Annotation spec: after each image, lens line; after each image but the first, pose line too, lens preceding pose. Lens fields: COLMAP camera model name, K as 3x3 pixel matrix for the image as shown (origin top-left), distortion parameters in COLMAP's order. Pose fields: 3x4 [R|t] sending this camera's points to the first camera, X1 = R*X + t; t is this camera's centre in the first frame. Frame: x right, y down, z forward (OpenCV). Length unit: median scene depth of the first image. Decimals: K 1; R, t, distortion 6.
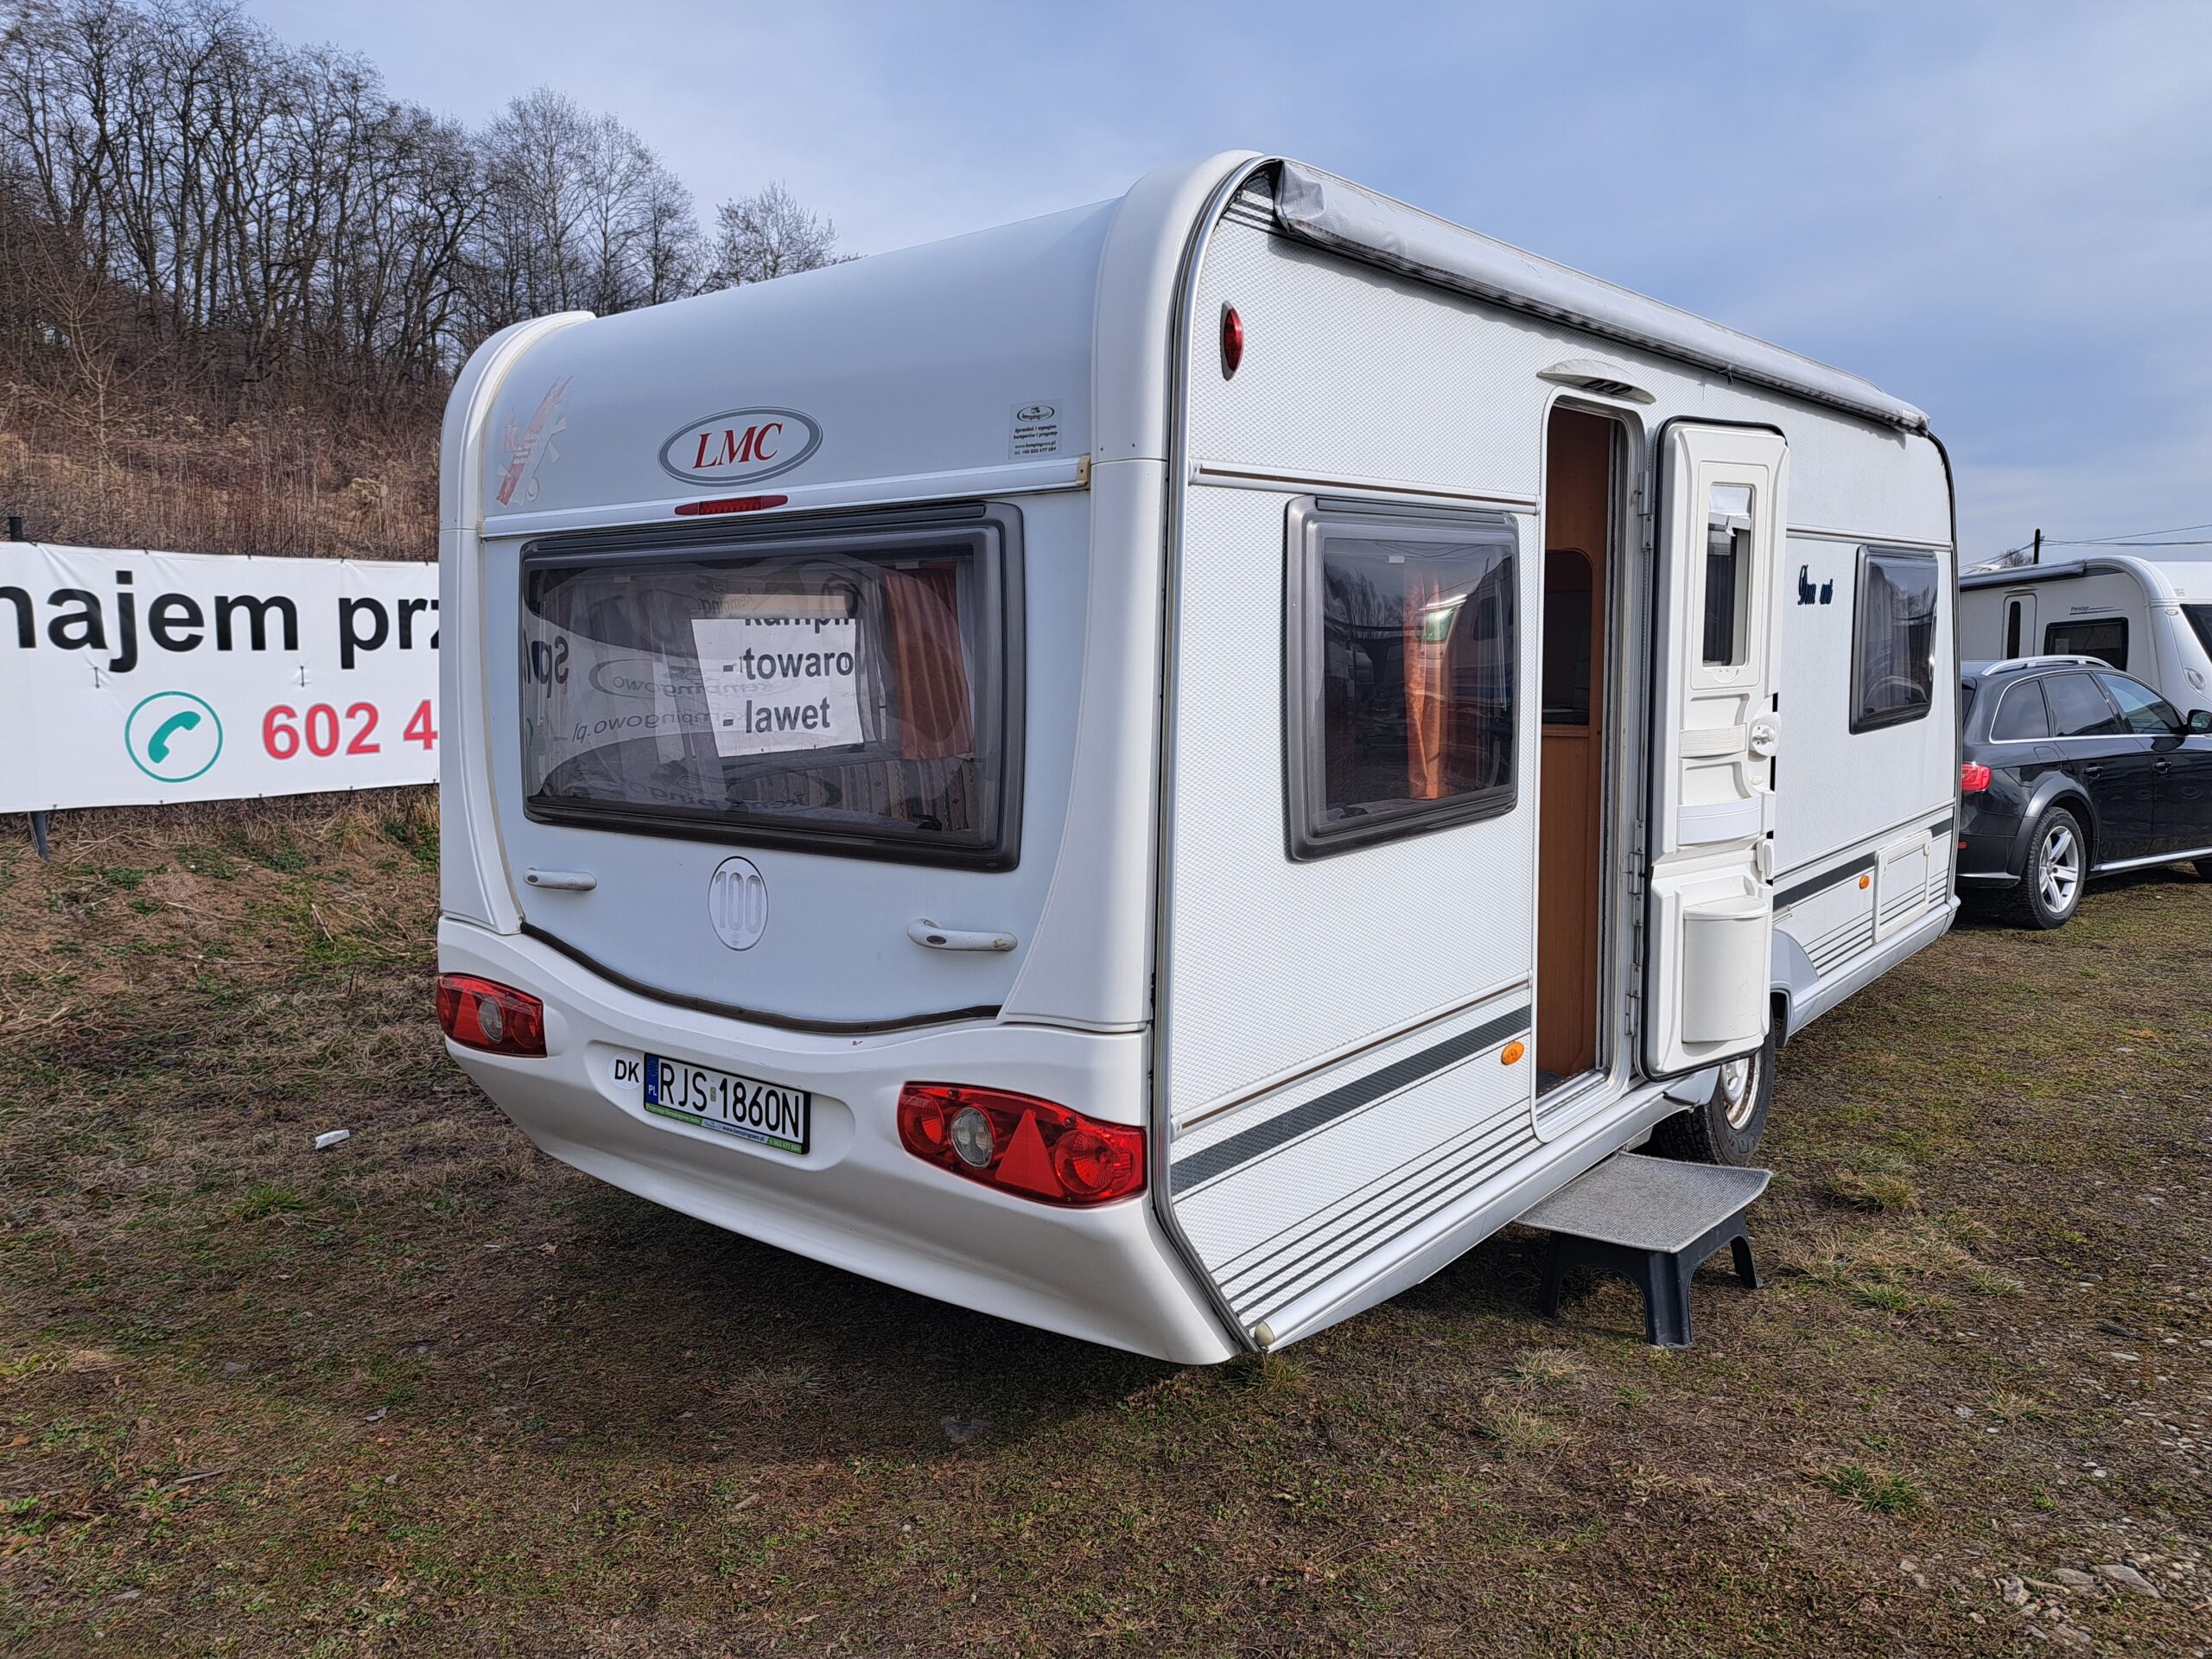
lens RADIAL K [[1600.8, 0, 1131.0], [0, 1600.8, 826.0], [0, 0, 1]] dist [0.058638, -0.051763]
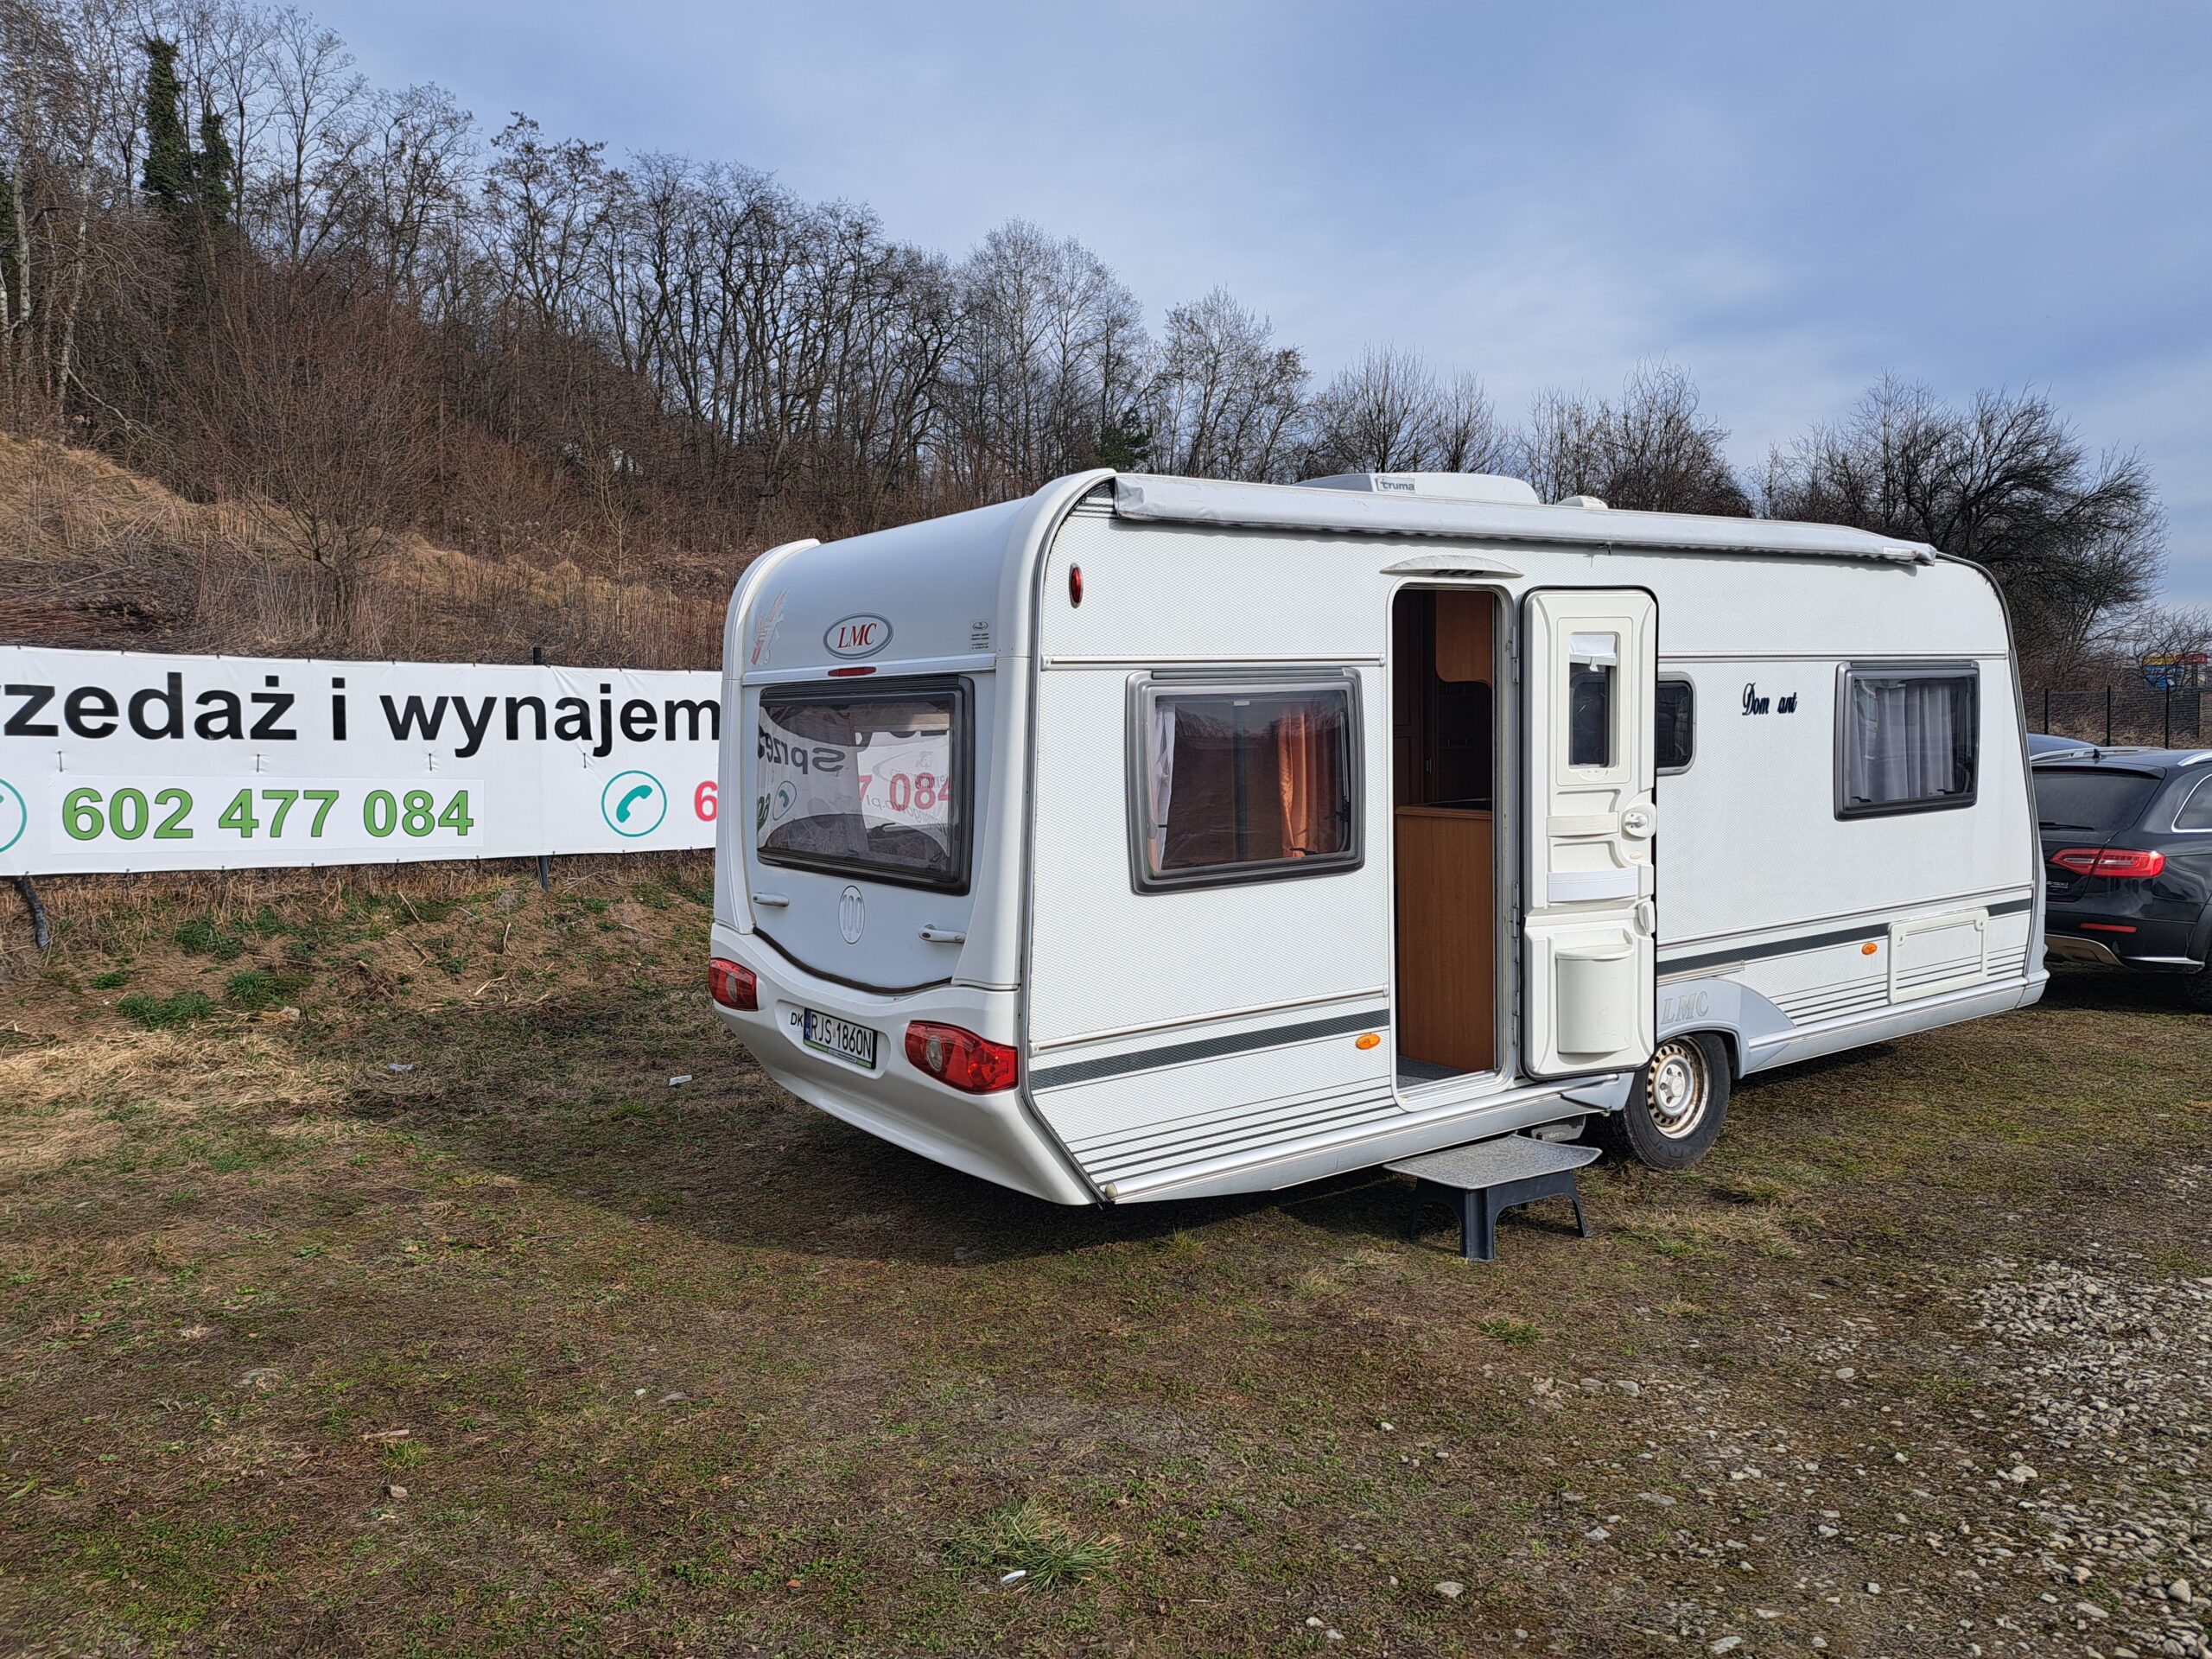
lens RADIAL K [[1600.8, 0, 1112.5], [0, 1600.8, 815.8], [0, 0, 1]] dist [0.058638, -0.051763]
pose [[0.959752, 0.014858, -0.280455, 0.408583], [-0.028850, 0.998533, -0.045829, 0.013272], [0.279363, 0.052076, 0.958772, -0.425375]]
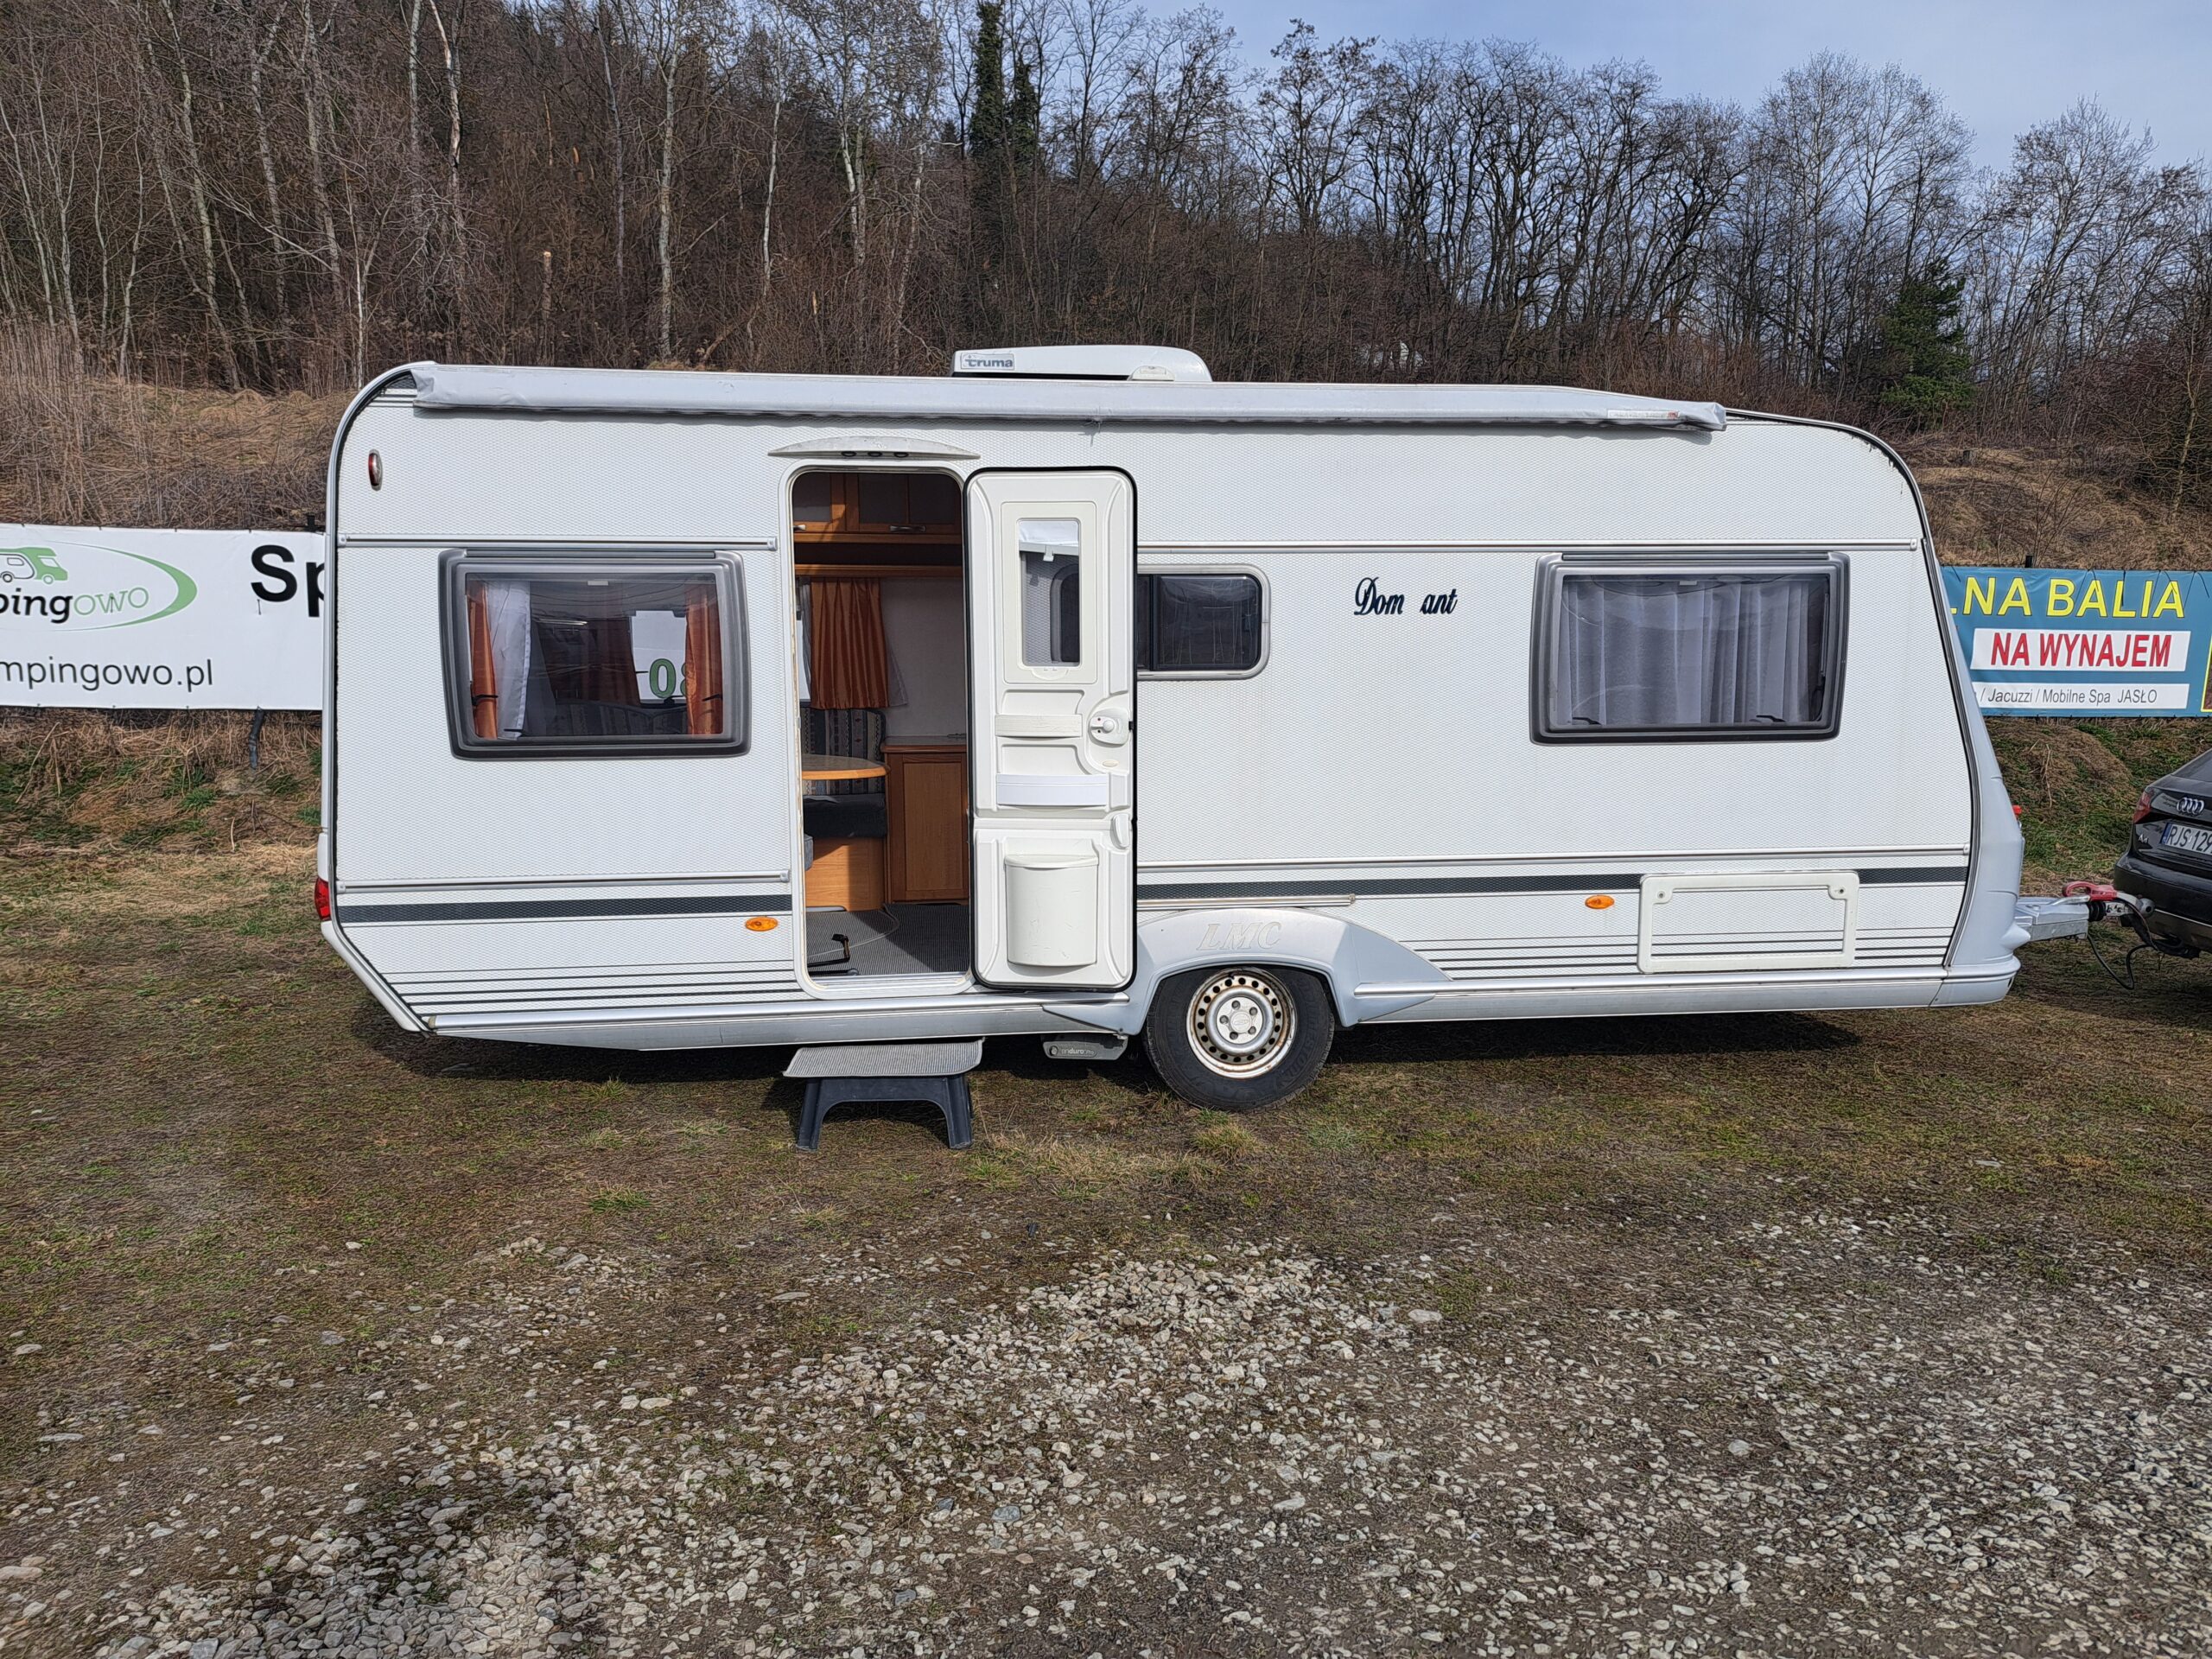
lens RADIAL K [[1600.8, 0, 1114.8], [0, 1600.8, 812.0], [0, 0, 1]] dist [0.058638, -0.051763]
pose [[0.716555, 0.101918, -0.690045, 1.432988], [-0.096089, 0.994259, 0.047070, -0.057033], [0.690881, 0.032578, 0.722234, 0.172311]]
